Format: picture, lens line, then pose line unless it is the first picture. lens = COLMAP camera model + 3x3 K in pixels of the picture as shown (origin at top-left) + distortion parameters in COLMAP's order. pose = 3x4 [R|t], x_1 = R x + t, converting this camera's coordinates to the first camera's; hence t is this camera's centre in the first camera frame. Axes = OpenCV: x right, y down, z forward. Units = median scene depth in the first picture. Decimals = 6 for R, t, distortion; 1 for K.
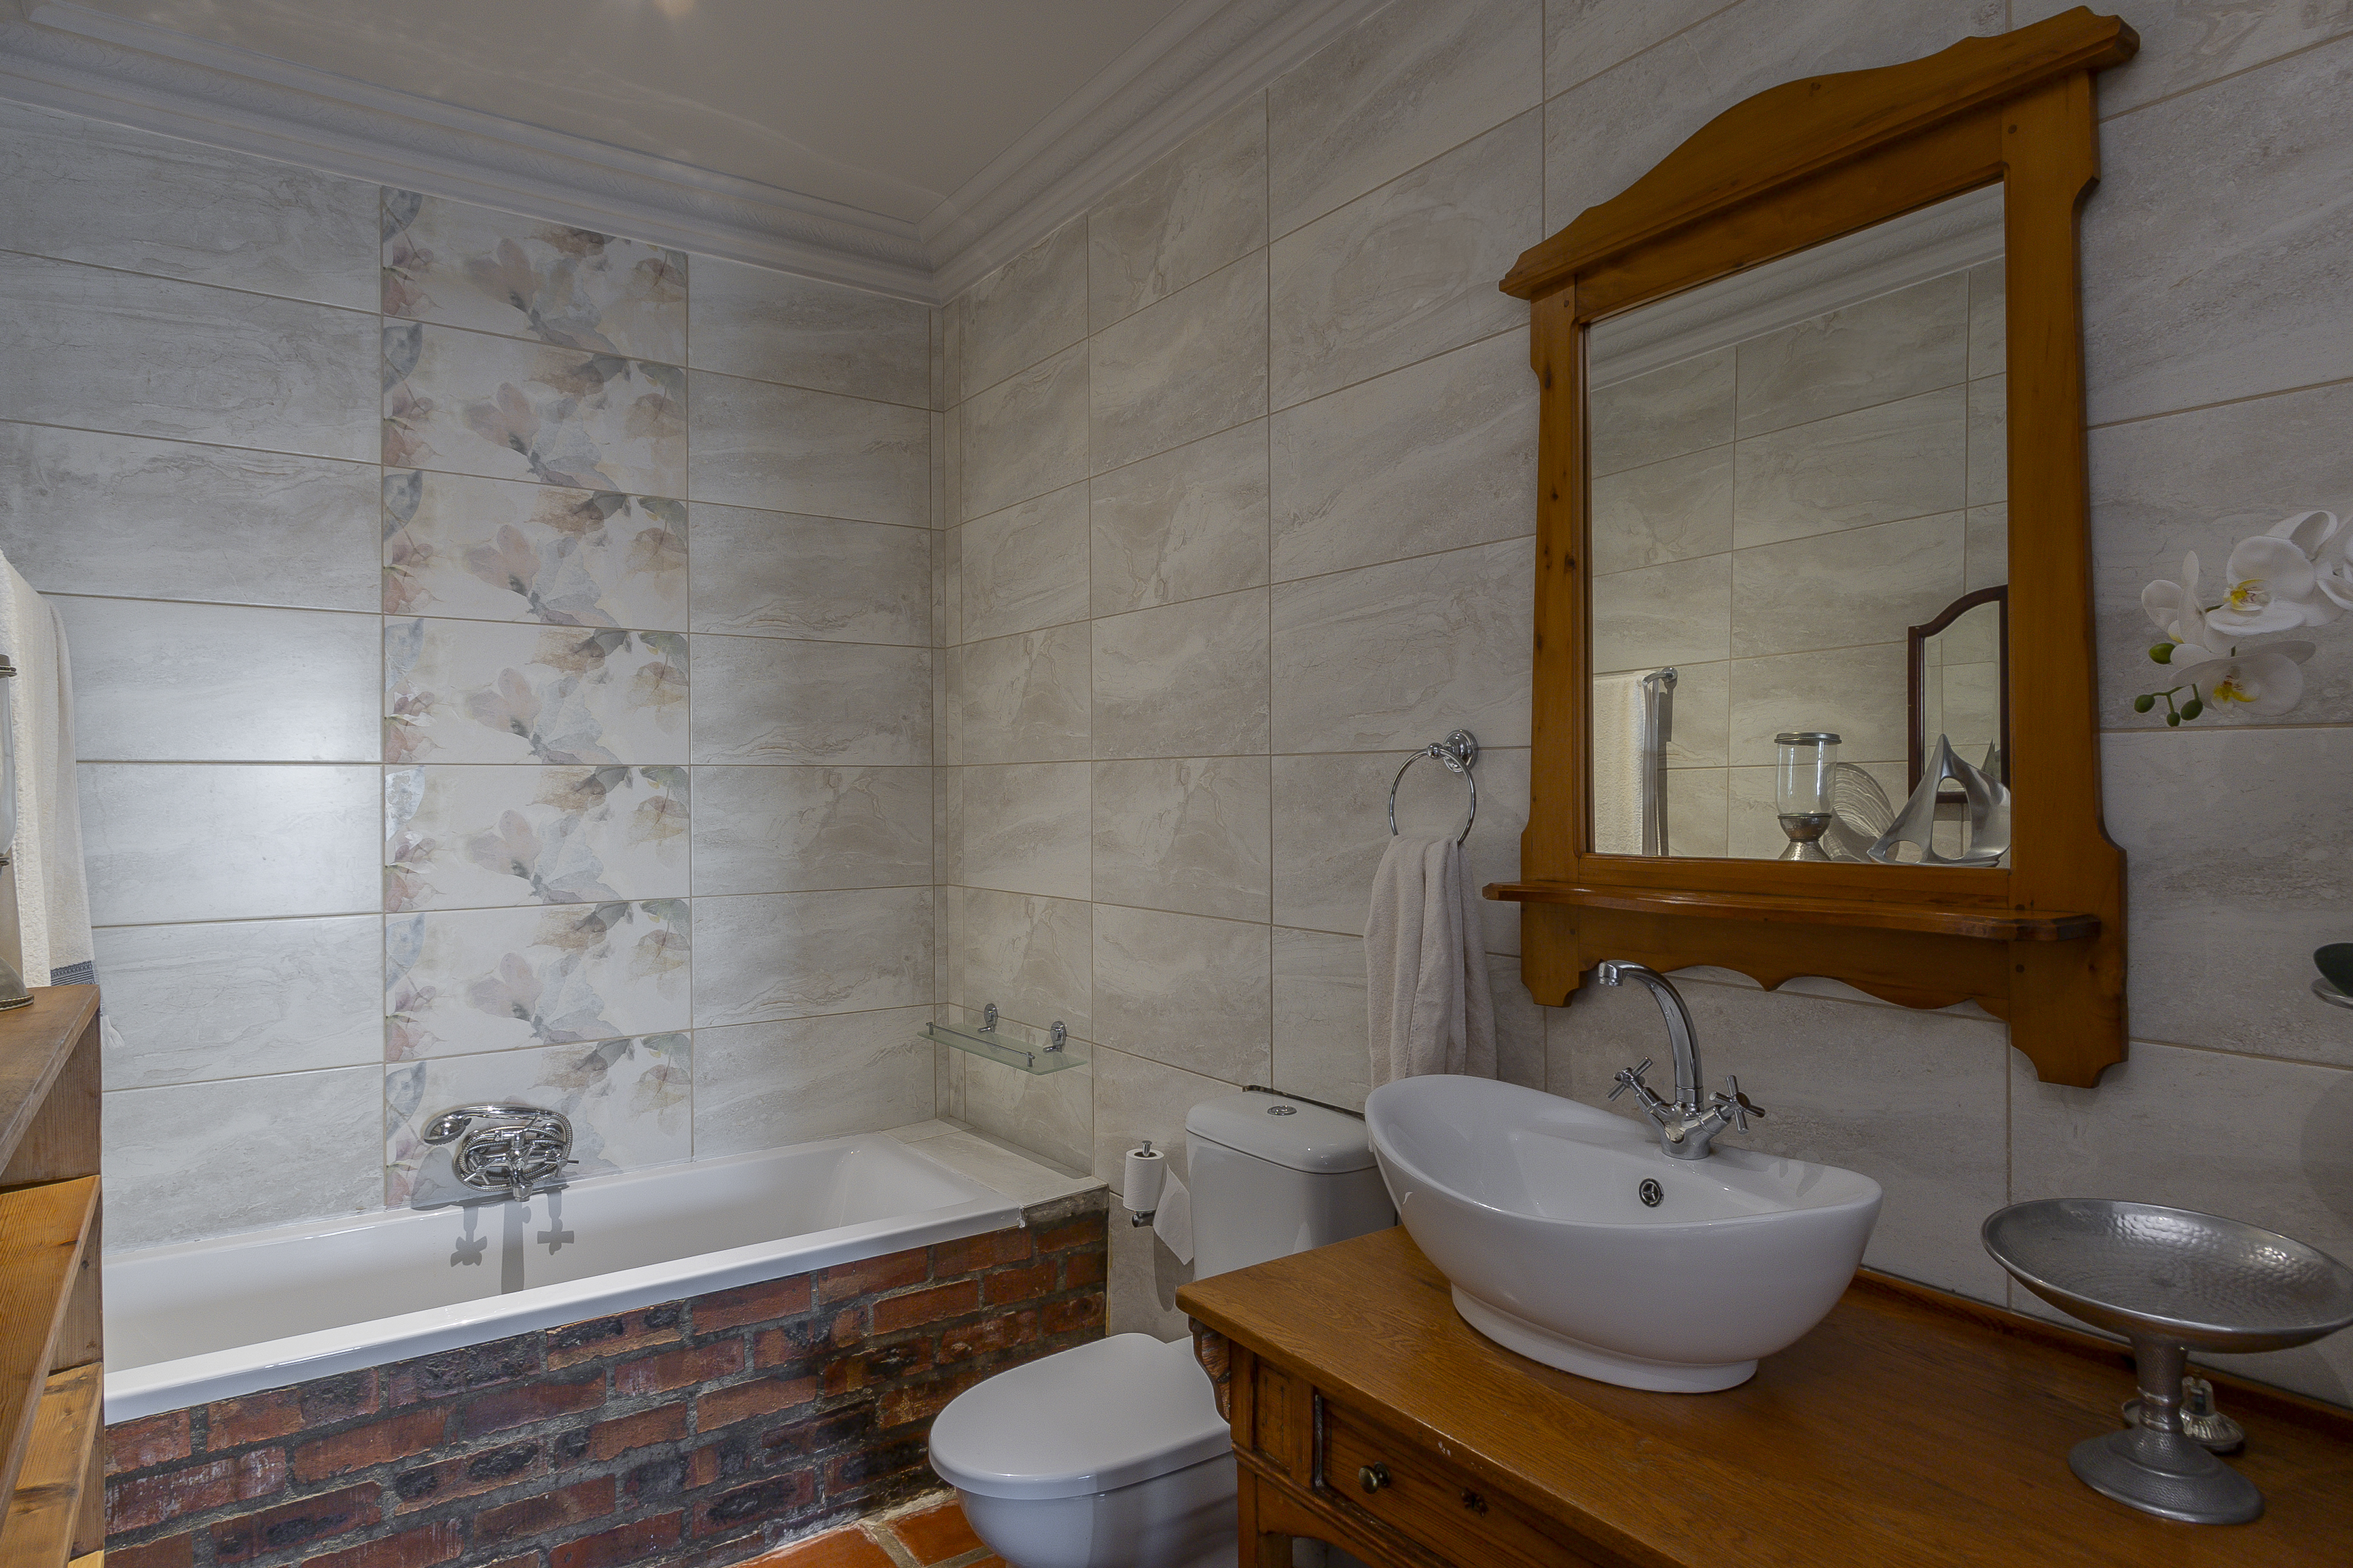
lens RADIAL K [[1329.0, 0, 1176.4], [0, 1329.0, 786.3], [0, 0, 1]] dist [0.005168, -0.003294]
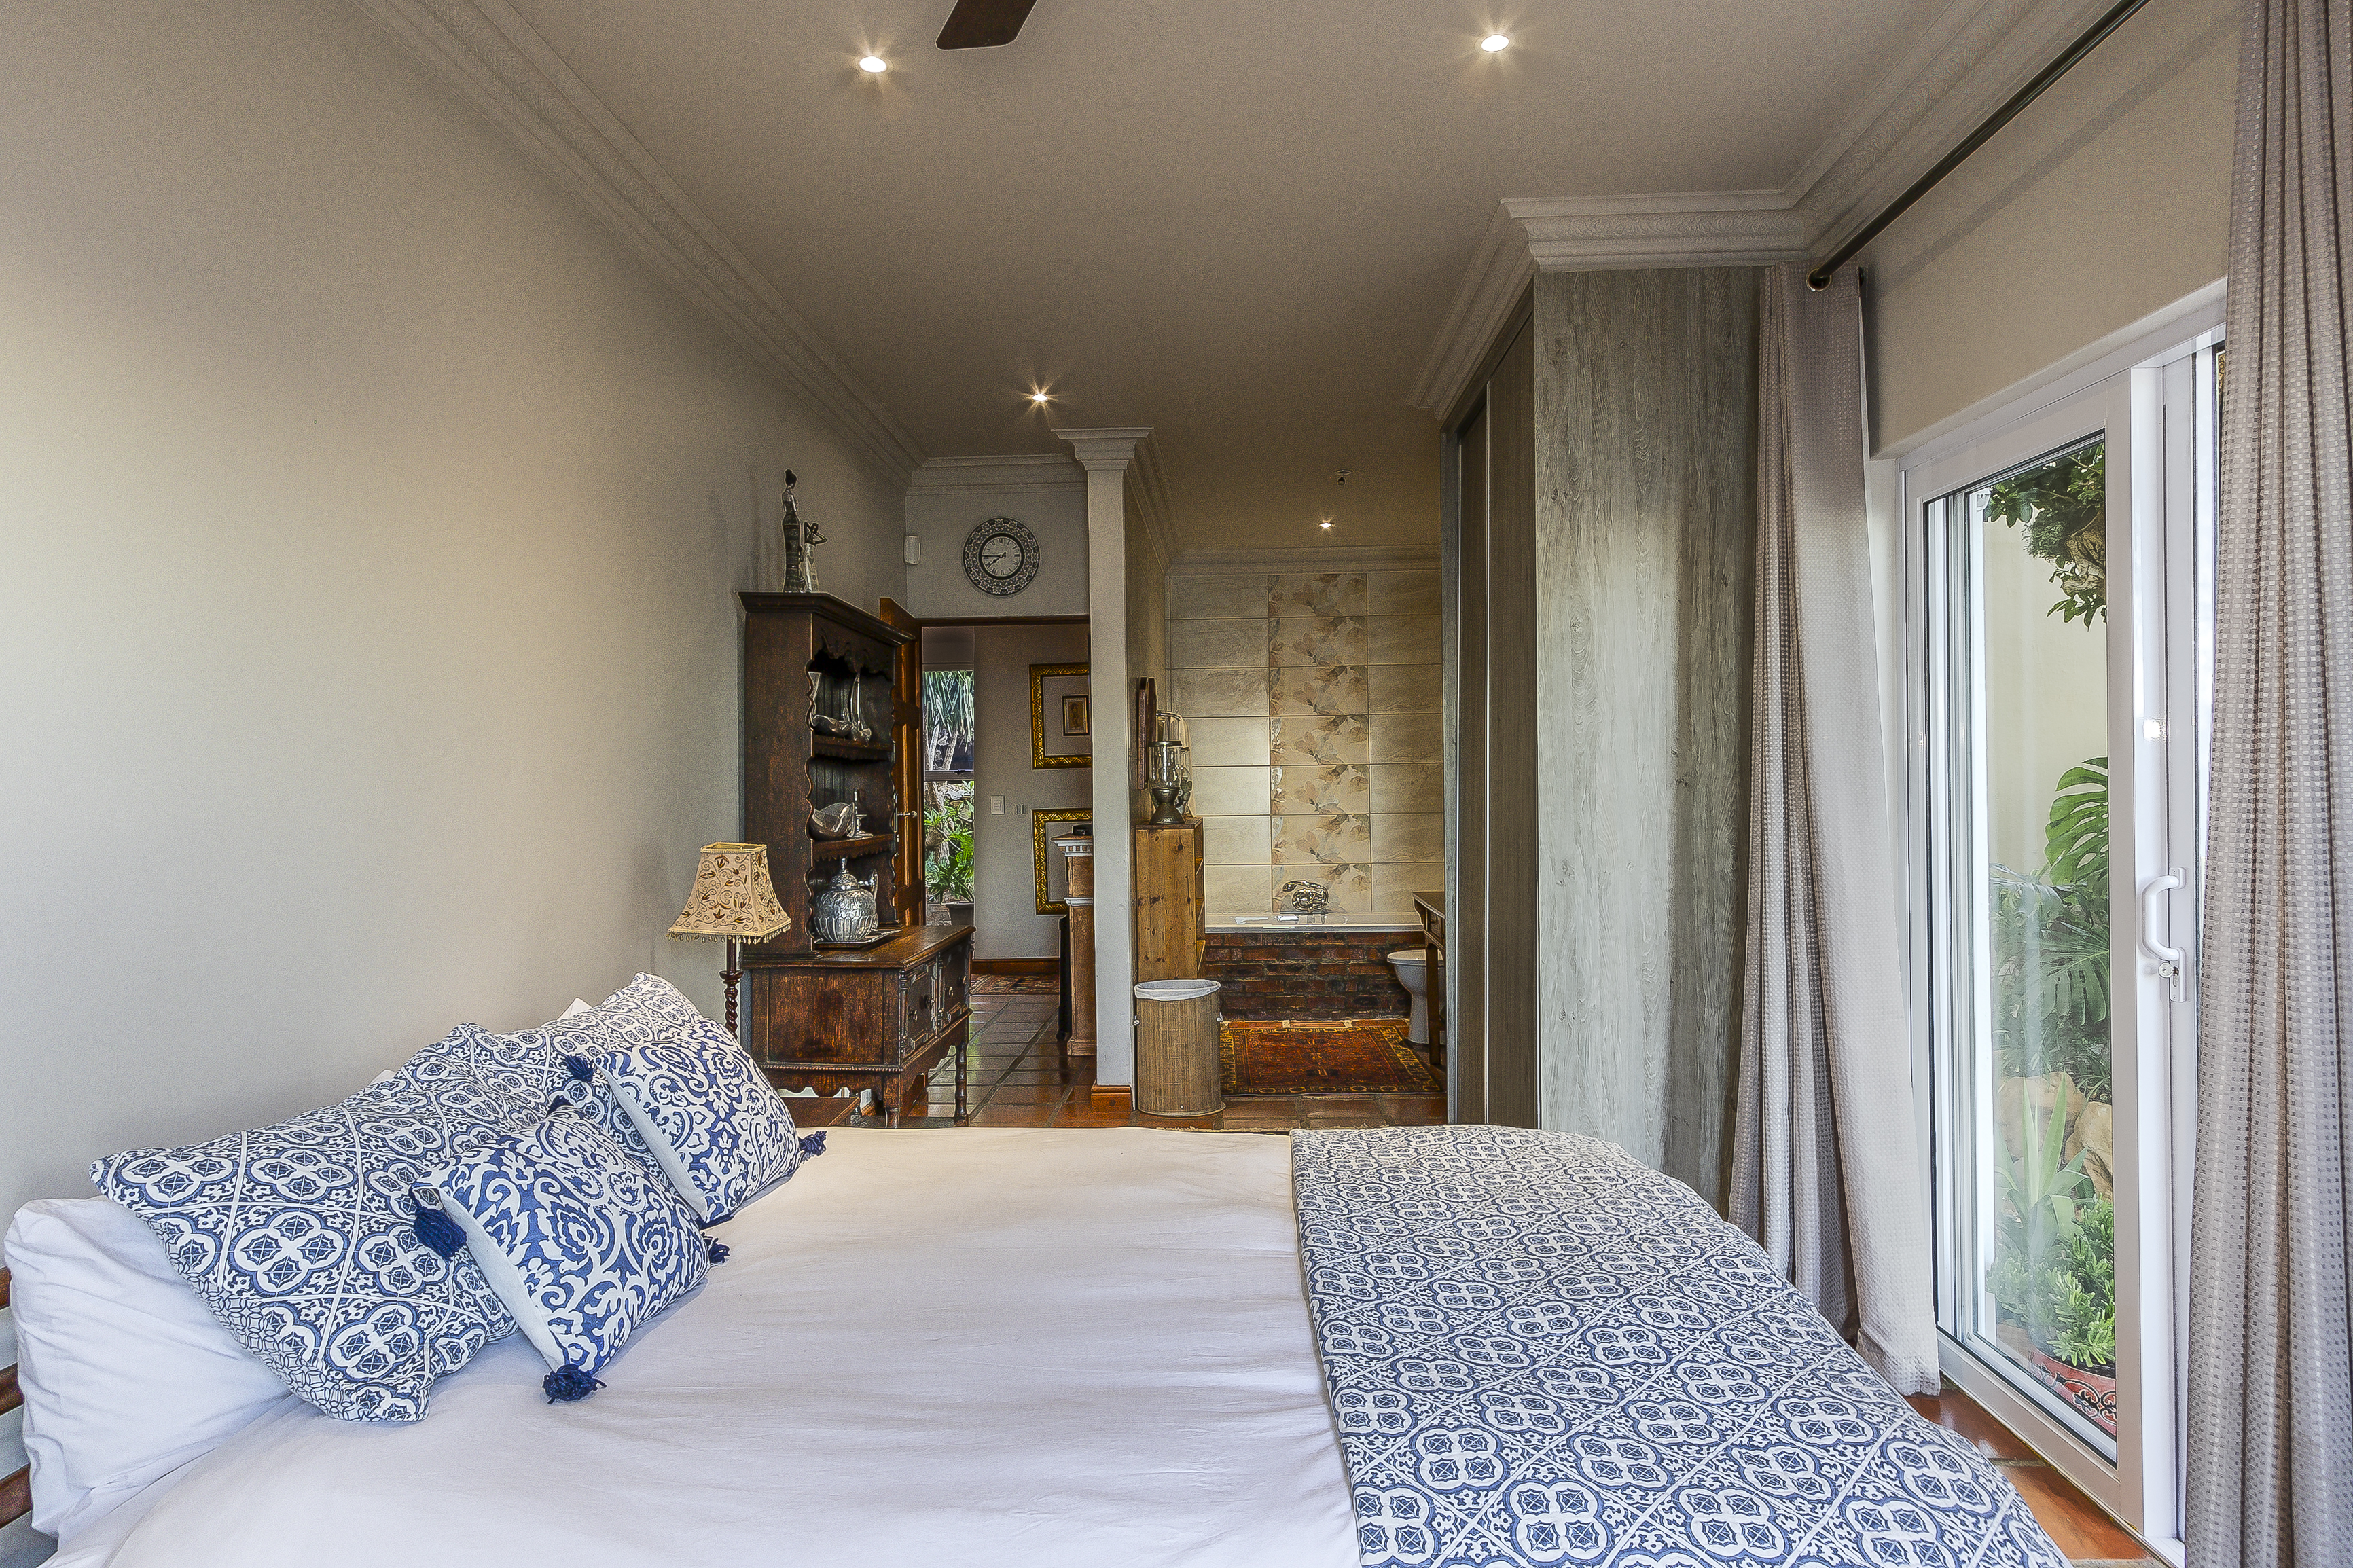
lens RADIAL K [[1329.0, 0, 1175.7], [0, 1329.0, 784.4], [0, 0, 1]] dist [0.005168, -0.003294]
pose [[0.783568, -0.006535, -0.621272, 1.056526], [0.010194, 0.999945, 0.002339, 0.015516], [0.621223, -0.008165, 0.783591, -1.426489]]
